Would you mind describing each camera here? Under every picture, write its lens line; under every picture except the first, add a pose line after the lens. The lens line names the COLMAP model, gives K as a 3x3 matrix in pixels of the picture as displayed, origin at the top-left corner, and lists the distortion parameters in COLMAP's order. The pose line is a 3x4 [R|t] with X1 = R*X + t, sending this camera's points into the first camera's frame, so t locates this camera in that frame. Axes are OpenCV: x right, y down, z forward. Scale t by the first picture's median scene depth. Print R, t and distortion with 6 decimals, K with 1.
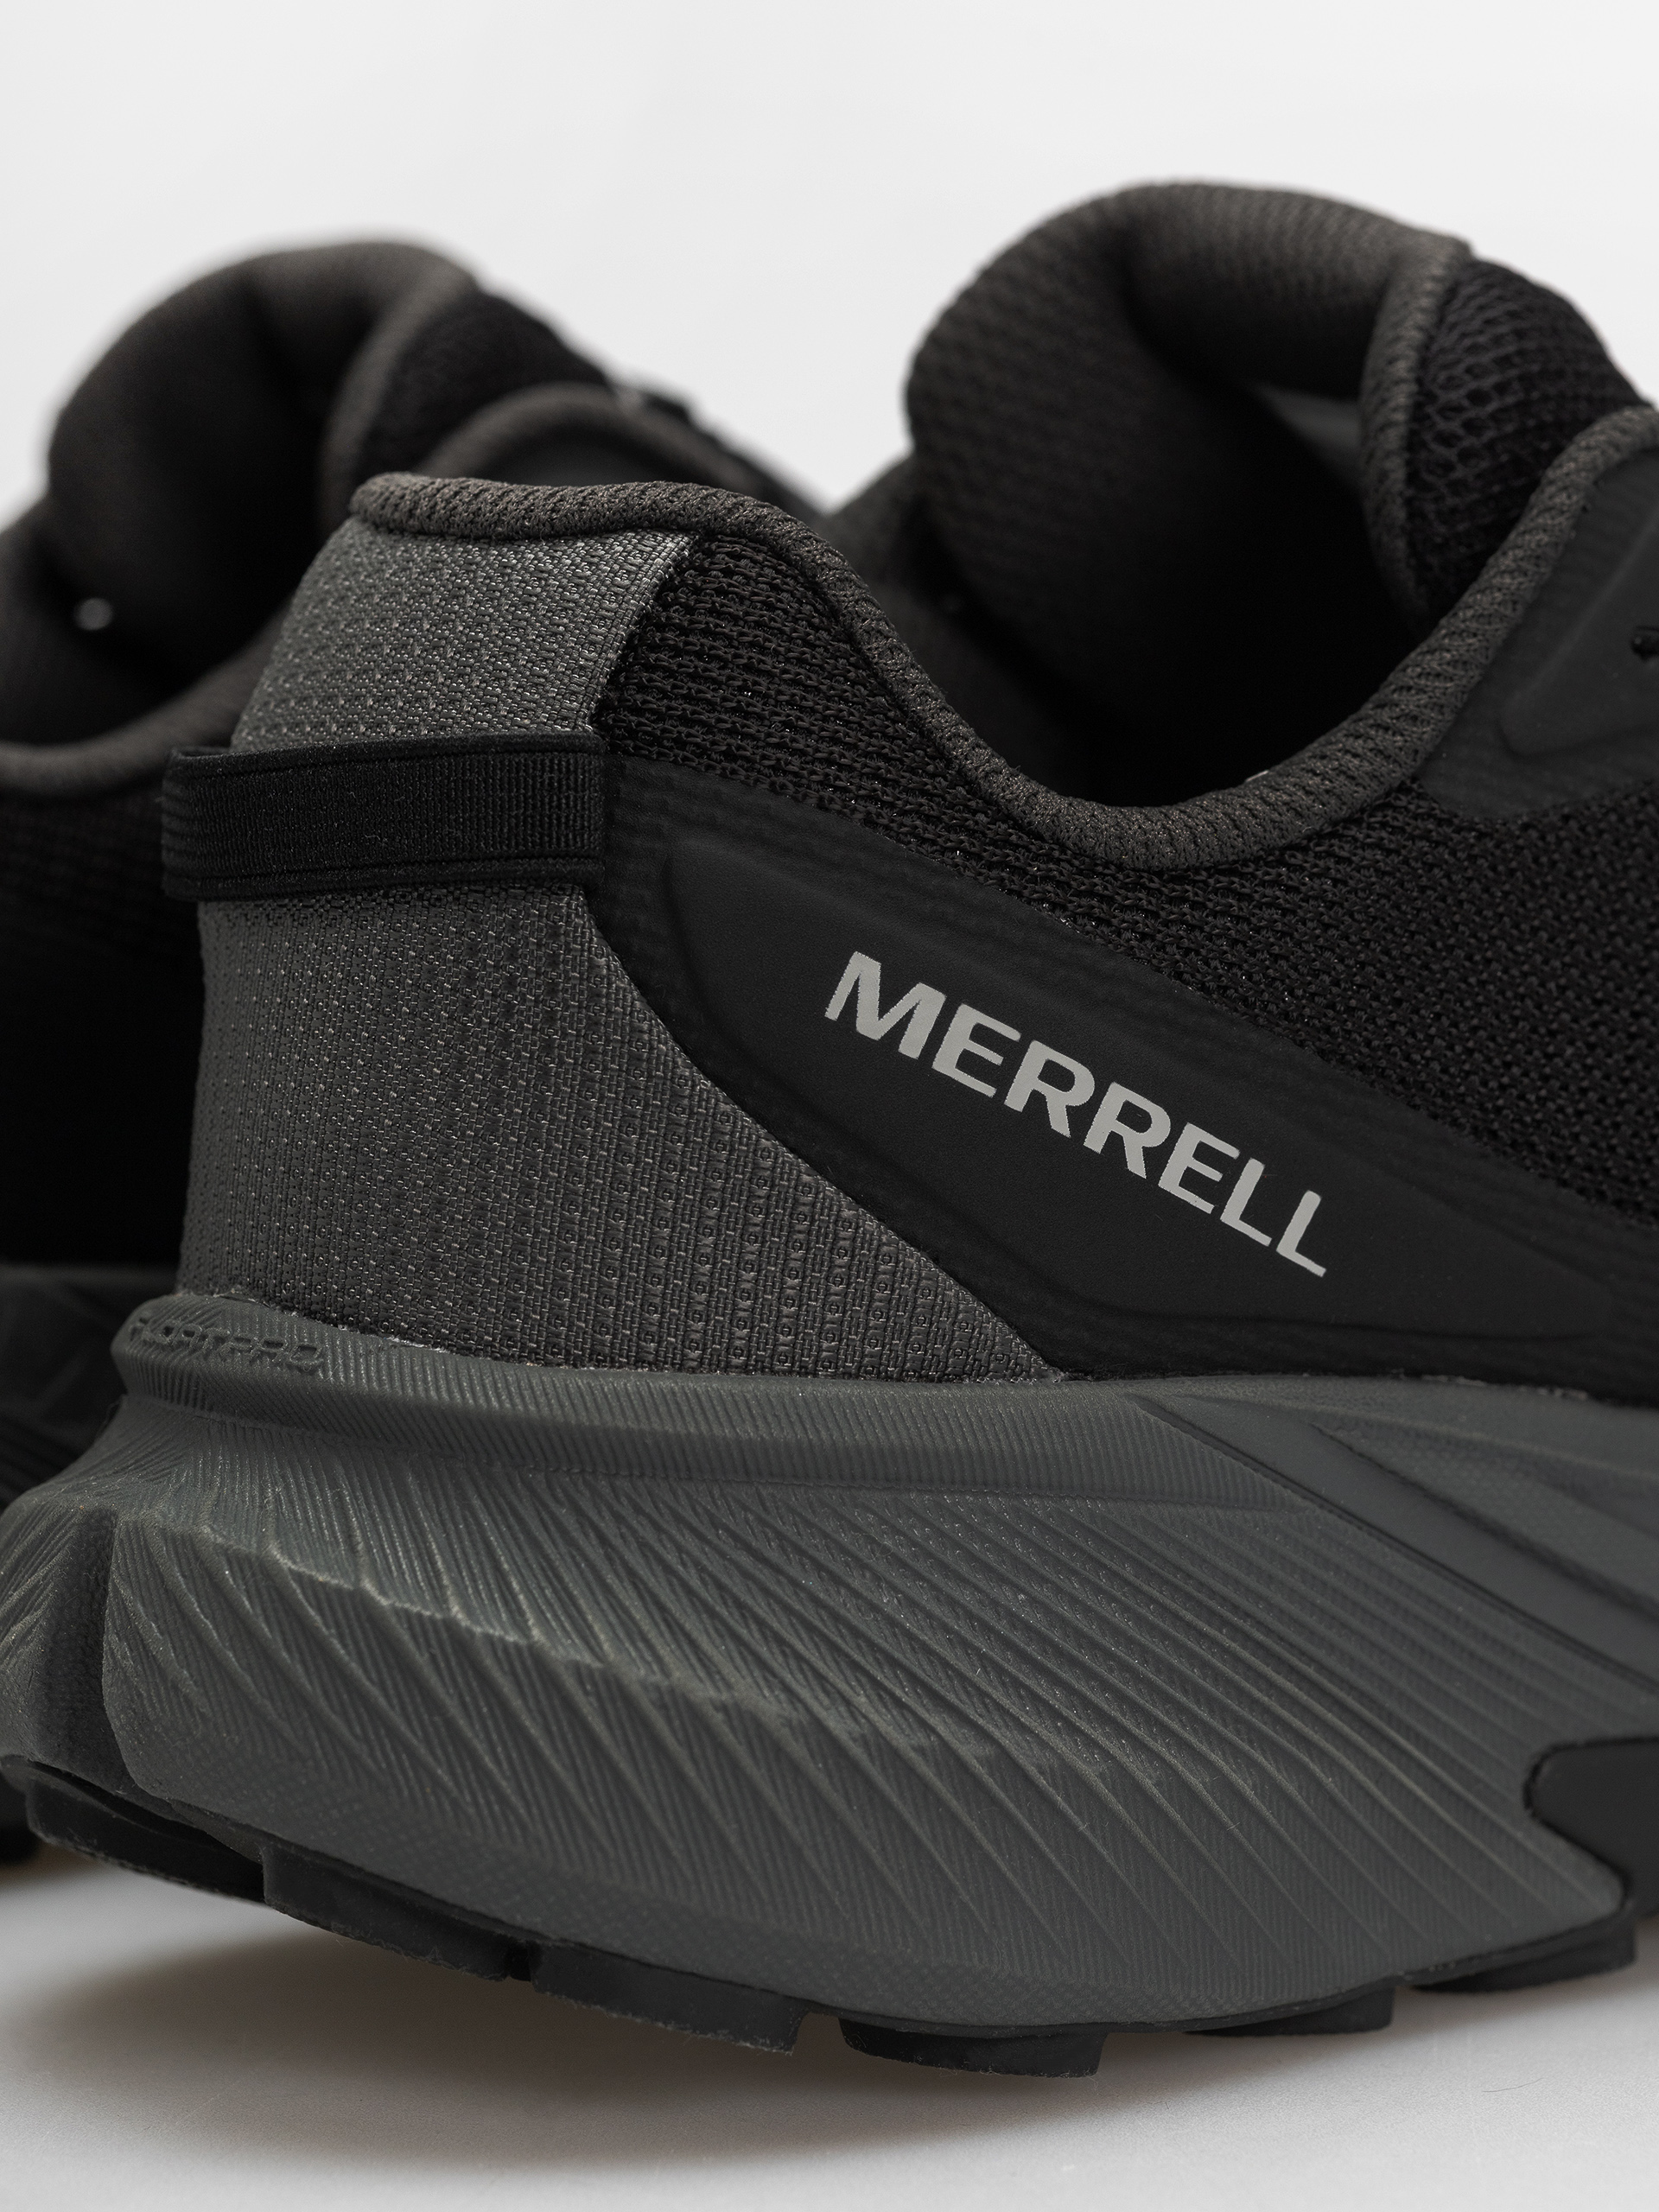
lens RADIAL K [[7875.8, 0, 831.0], [0, 7875.8, 1109.0], [0, 0, 1]] dist [0.217414, 0.000000]
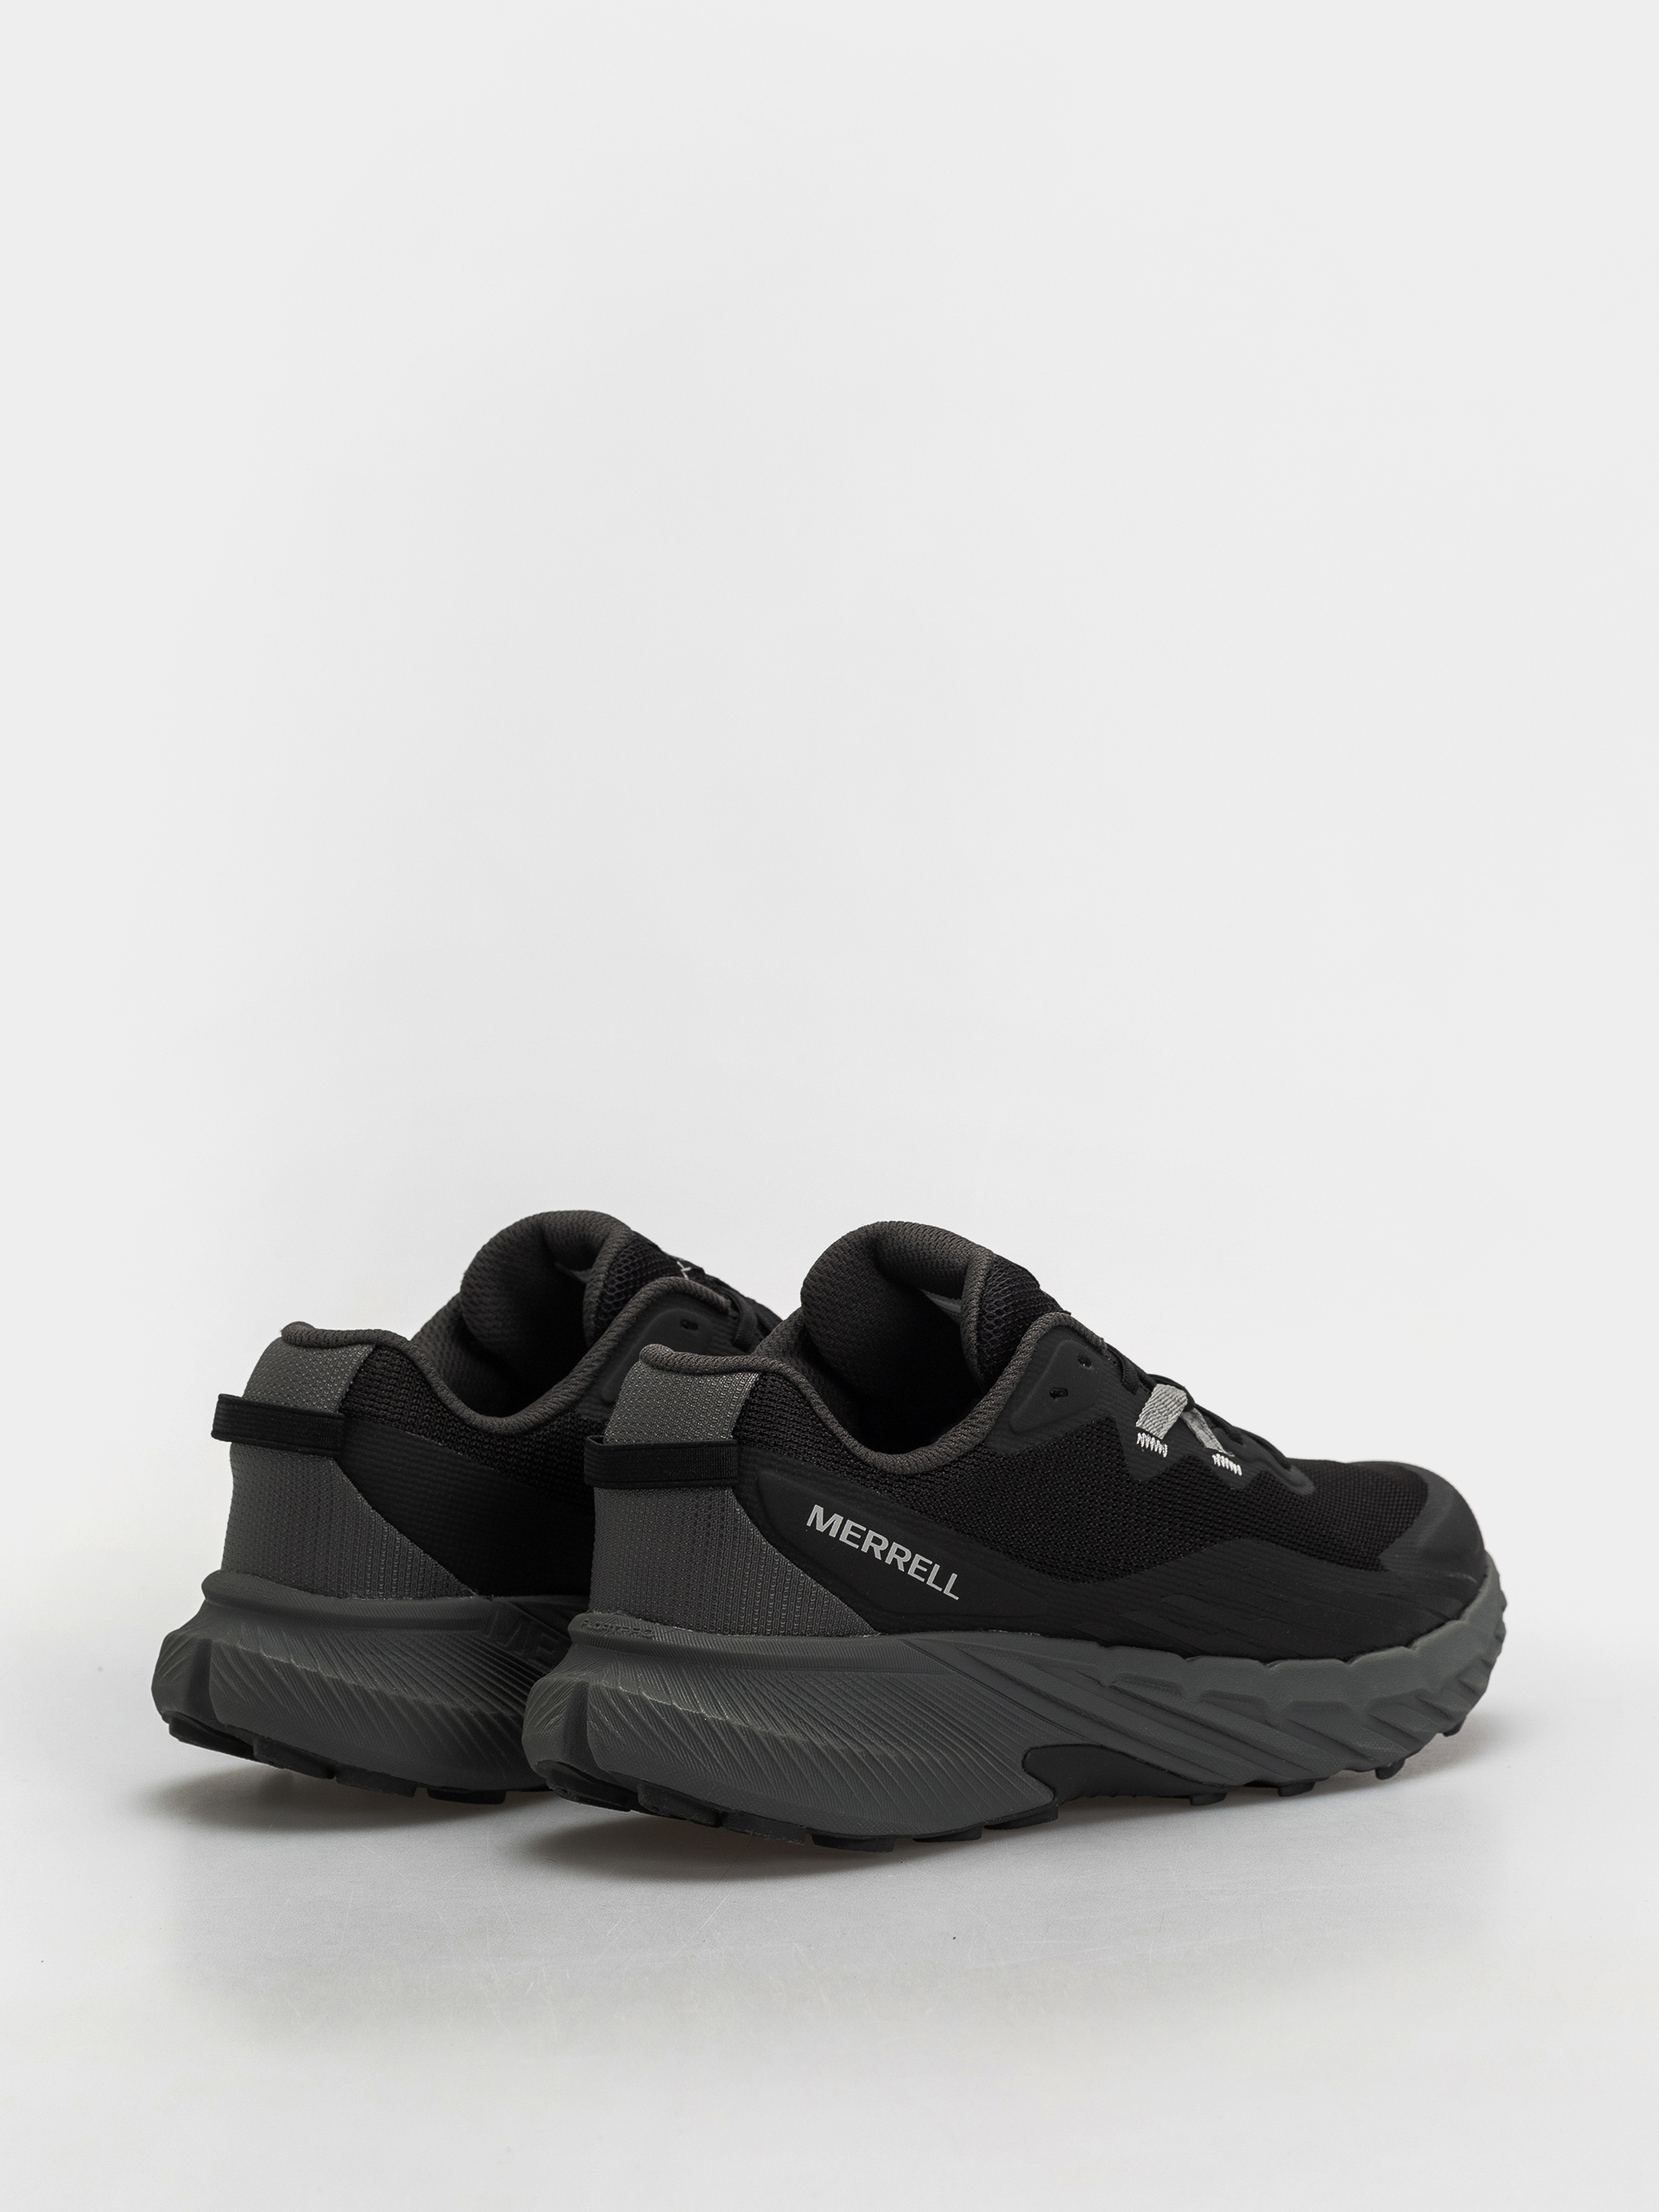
lens RADIAL K [[7875.8, 0, 825.6], [0, 7875.8, 1103.4], [0, 0, 1]] dist [0.217414, 0.000000]
pose [[0.996872, -0.015426, 0.077513, -0.237196], [0.016669, 0.999742, -0.015410, -0.132607], [-0.077255, 0.016654, 0.996872, -2.196457]]
